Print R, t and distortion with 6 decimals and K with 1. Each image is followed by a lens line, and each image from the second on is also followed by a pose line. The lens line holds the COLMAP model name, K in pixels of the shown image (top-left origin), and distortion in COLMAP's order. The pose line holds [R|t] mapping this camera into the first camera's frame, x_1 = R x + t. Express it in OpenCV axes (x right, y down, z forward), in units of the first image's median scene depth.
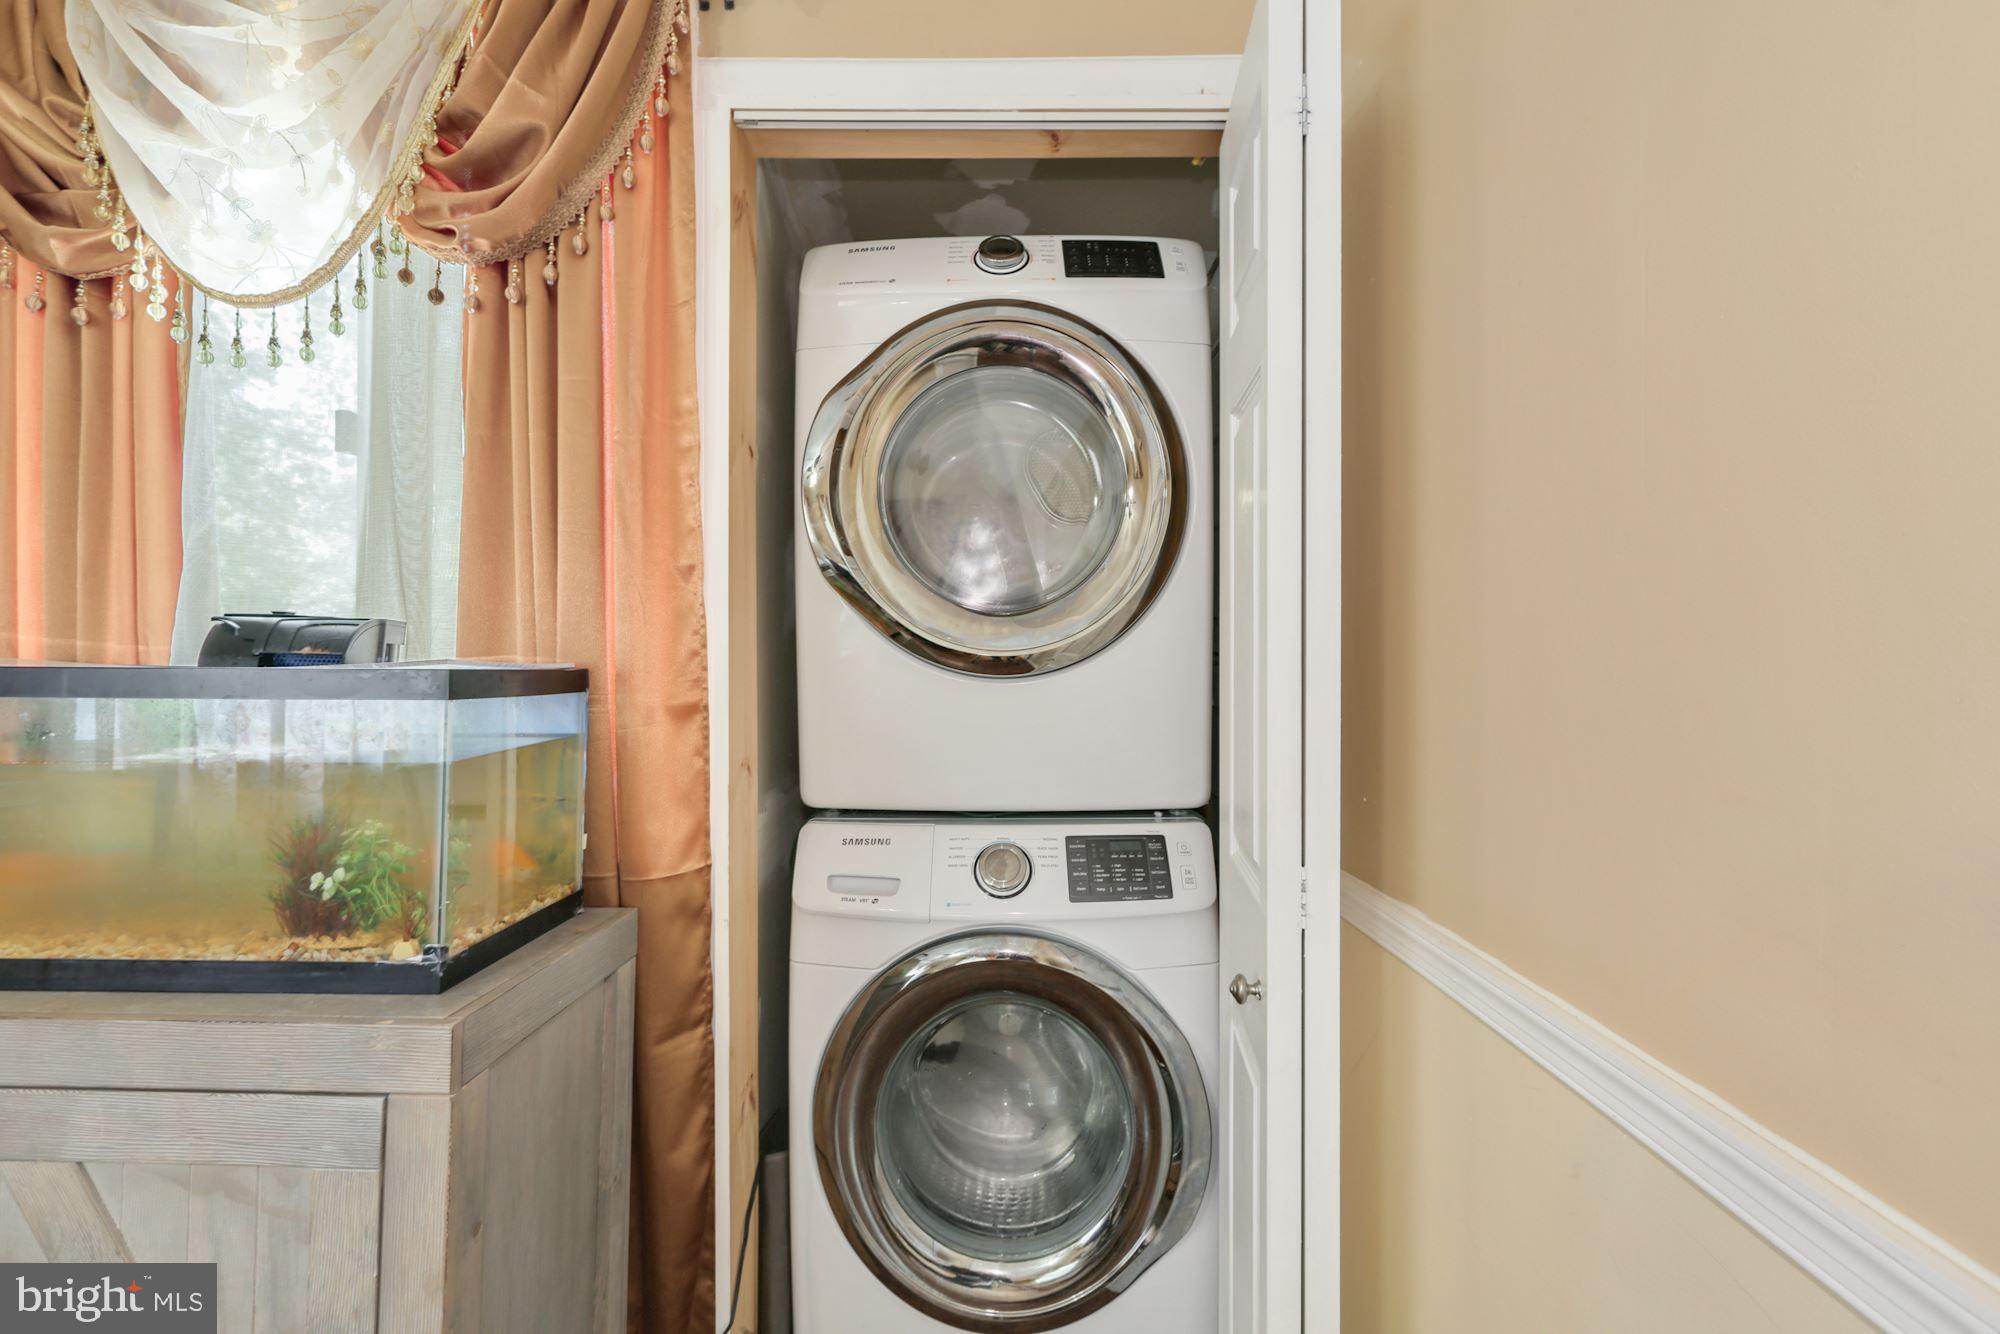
lens RADIAL K [[925.5, 0, 999.1], [0, 925.5, 661.5], [0, 0, 1]] dist [0.000181, -0.000387]
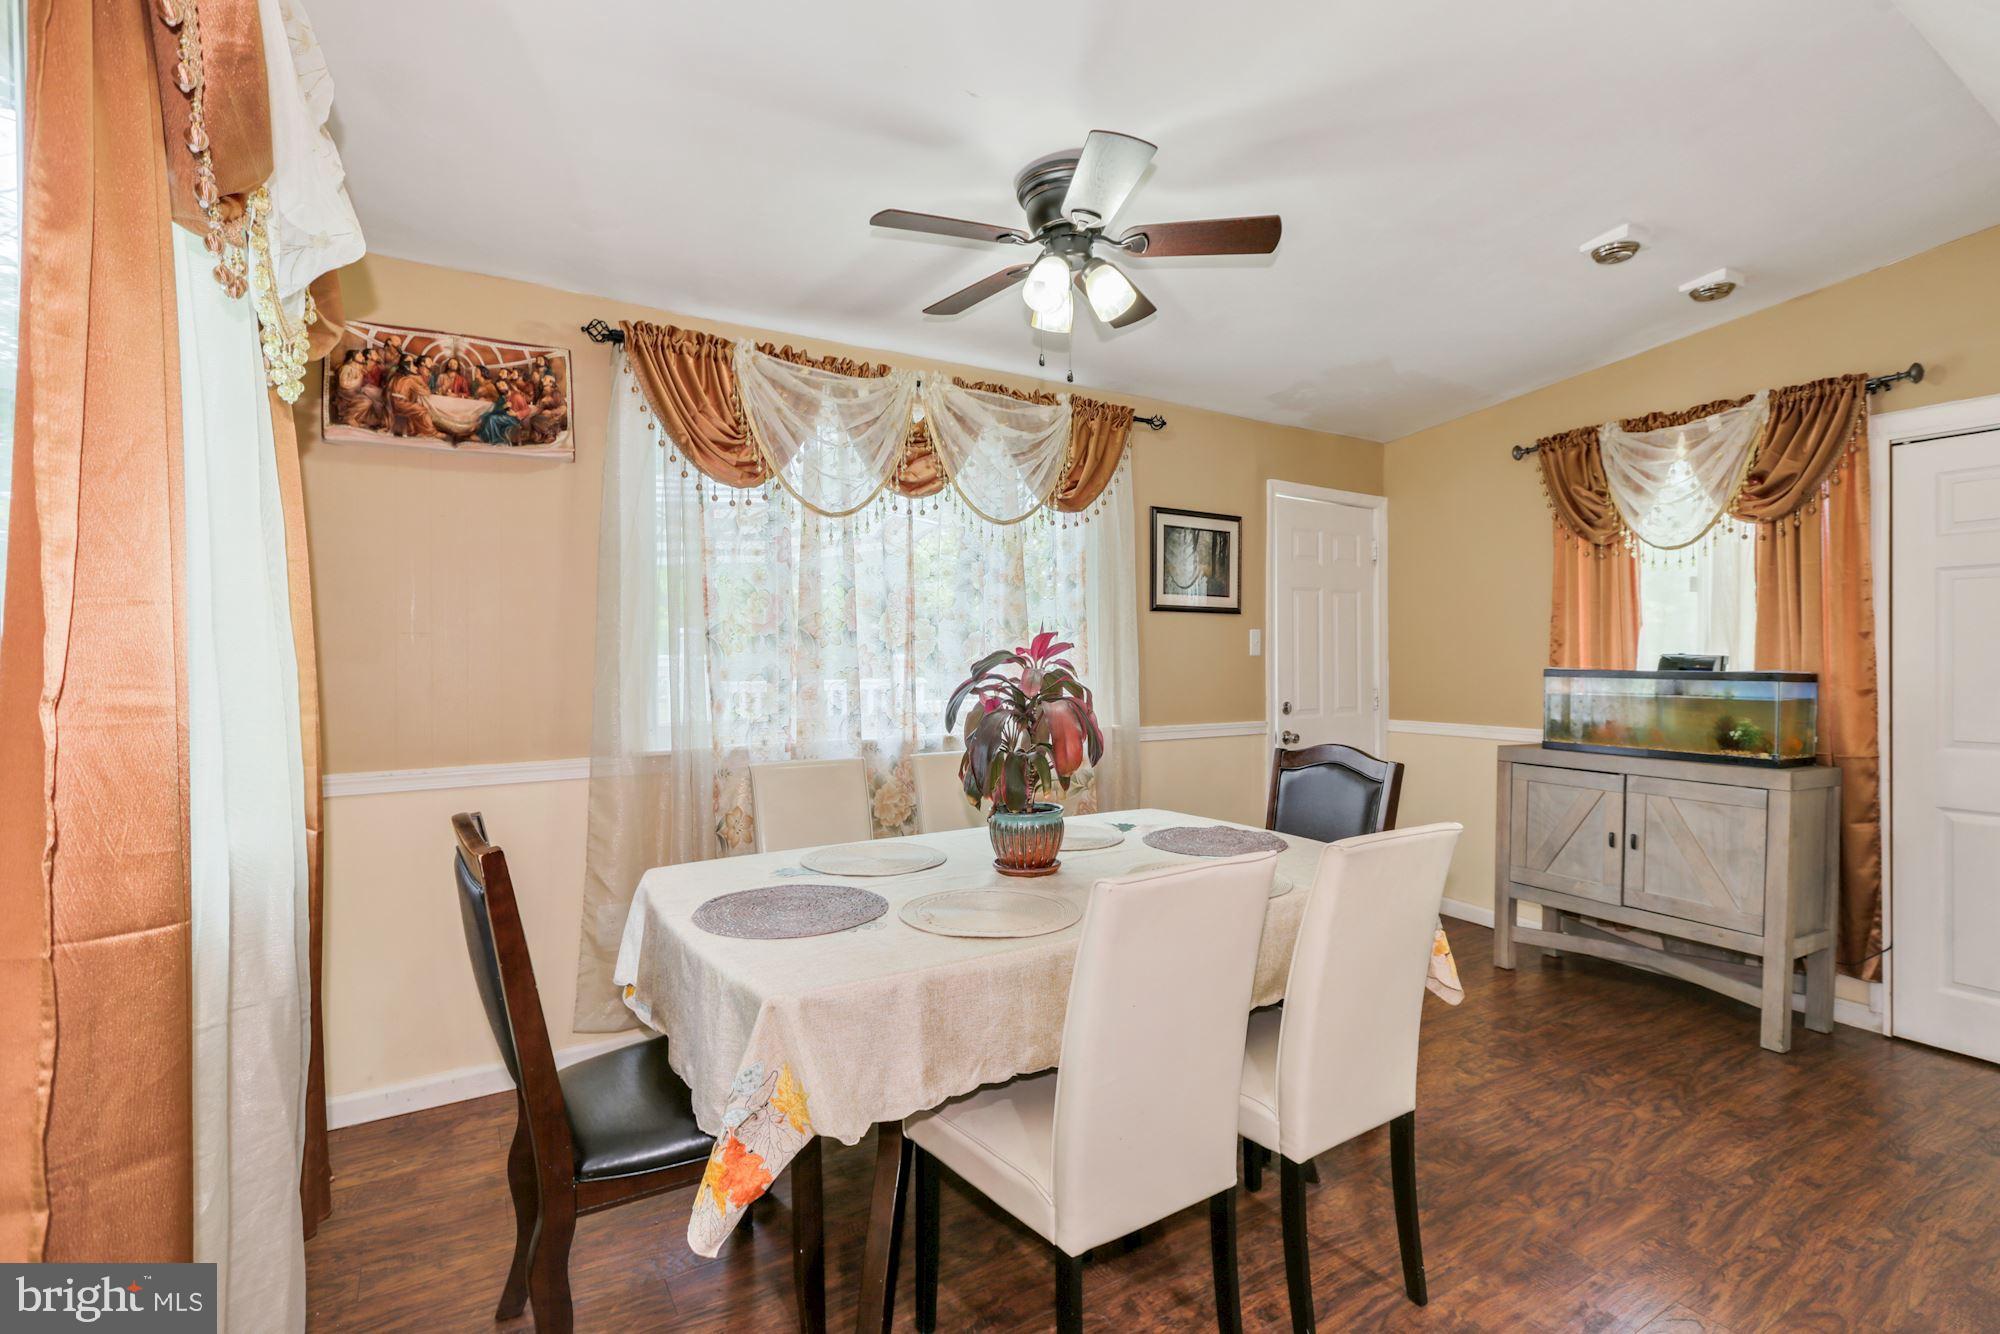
lens RADIAL K [[880.4, 0, 999.6], [0, 880.4, 648.4], [0, 0, 1]] dist [-0.000169, -0.004652]
pose [[0.513725, -0.004665, -0.857942, 0.485241], [-0.009267, 0.999897, -0.010986, -0.014260], [0.857905, 0.013595, 0.513629, -2.211056]]
